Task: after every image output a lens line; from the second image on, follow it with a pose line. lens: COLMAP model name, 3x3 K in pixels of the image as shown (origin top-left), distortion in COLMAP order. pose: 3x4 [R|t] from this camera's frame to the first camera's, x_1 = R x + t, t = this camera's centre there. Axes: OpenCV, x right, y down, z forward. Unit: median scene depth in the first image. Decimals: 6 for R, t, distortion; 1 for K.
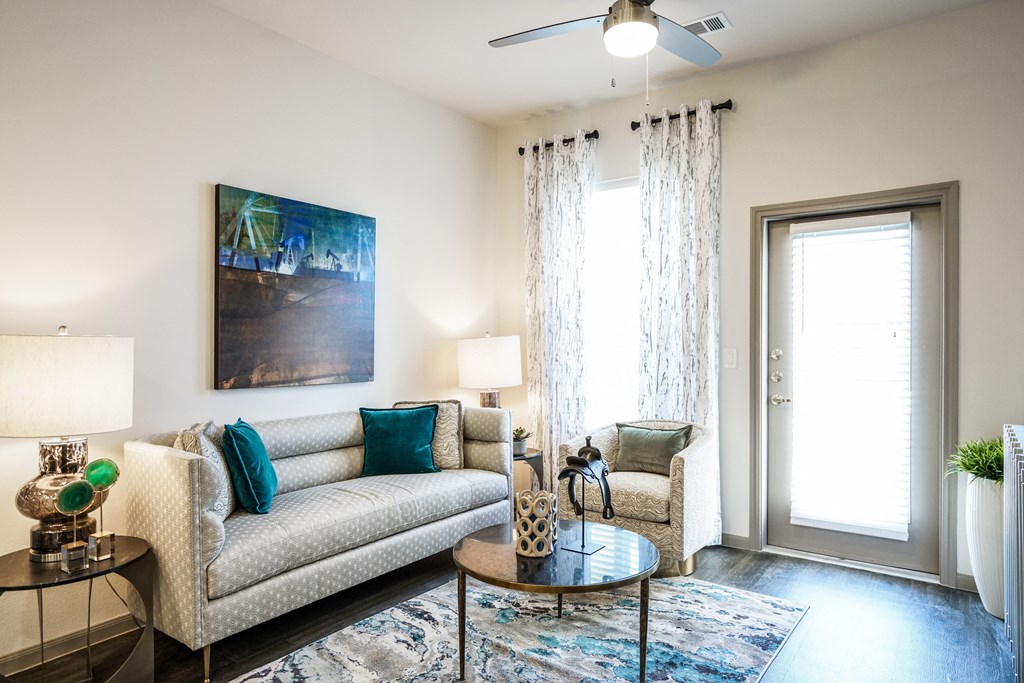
lens RADIAL K [[614.2, 0, 515.3], [0, 614.2, 346.1], [0, 0, 1]] dist [-0.006678, 0.002045]
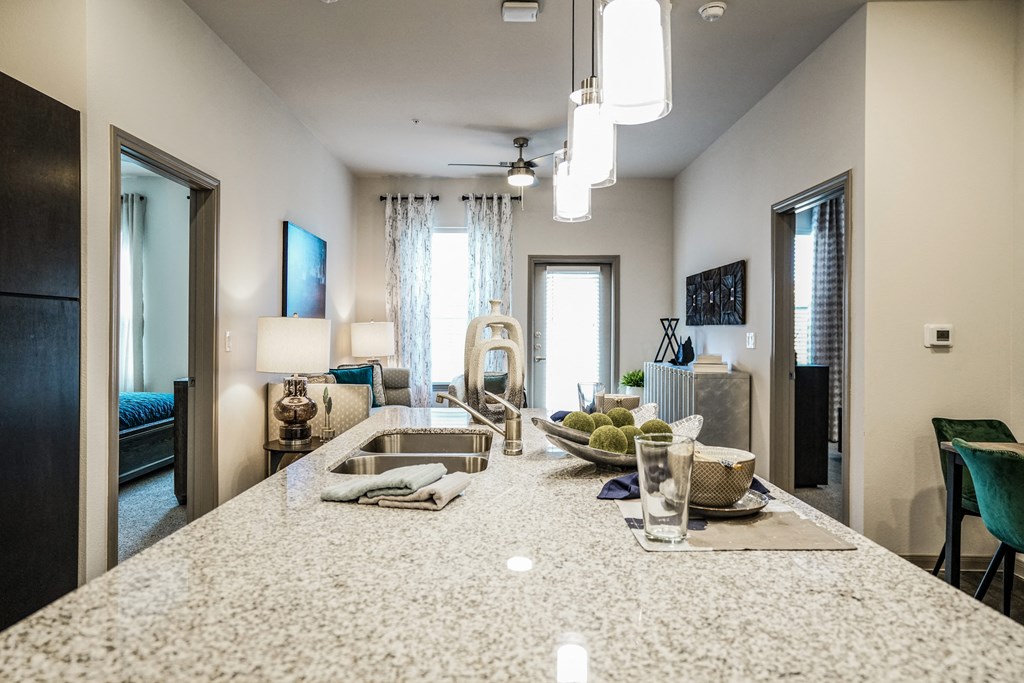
lens RADIAL K [[614.2, 0, 514.1], [0, 614.2, 334.1], [0, 0, 1]] dist [-0.006678, 0.002045]
pose [[0.822092, 0.004822, 0.569334, -0.697708], [-0.004992, 0.999987, -0.001261, 0.013904], [-0.569332, -0.001806, 0.822105, -0.491603]]
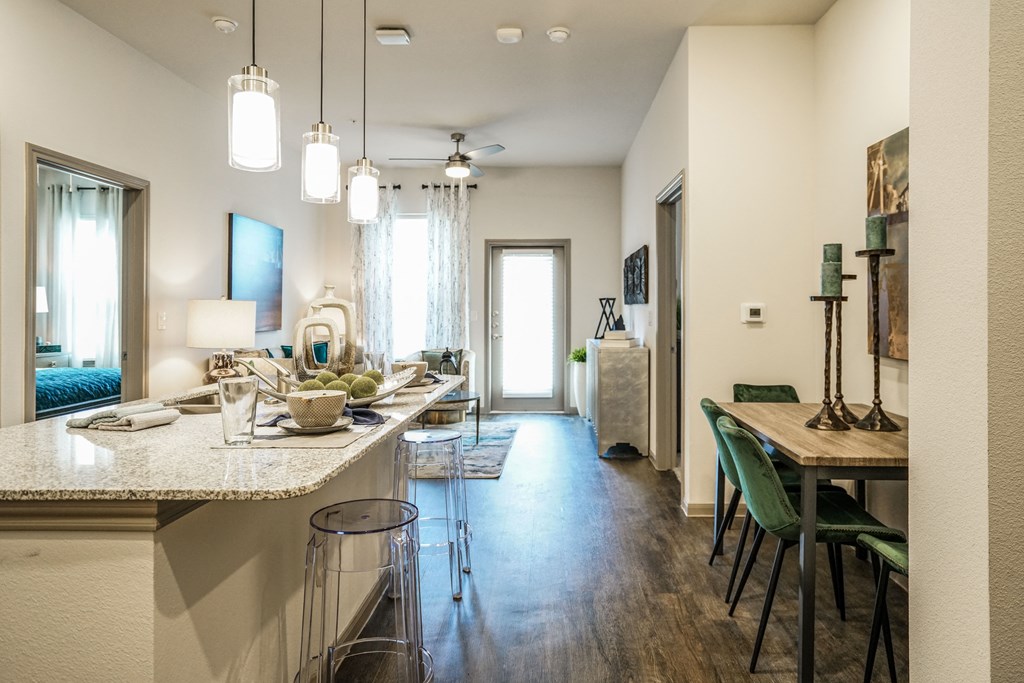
lens RADIAL K [[614.2, 0, 527.7], [0, 614.2, 306.7], [0, 0, 1]] dist [-0.006678, 0.002045]
pose [[0.832361, 0.006724, 0.554193, -0.589122], [-0.000264, 0.999931, -0.011735, 0.013601], [-0.554233, 0.009621, 0.832306, -0.711470]]
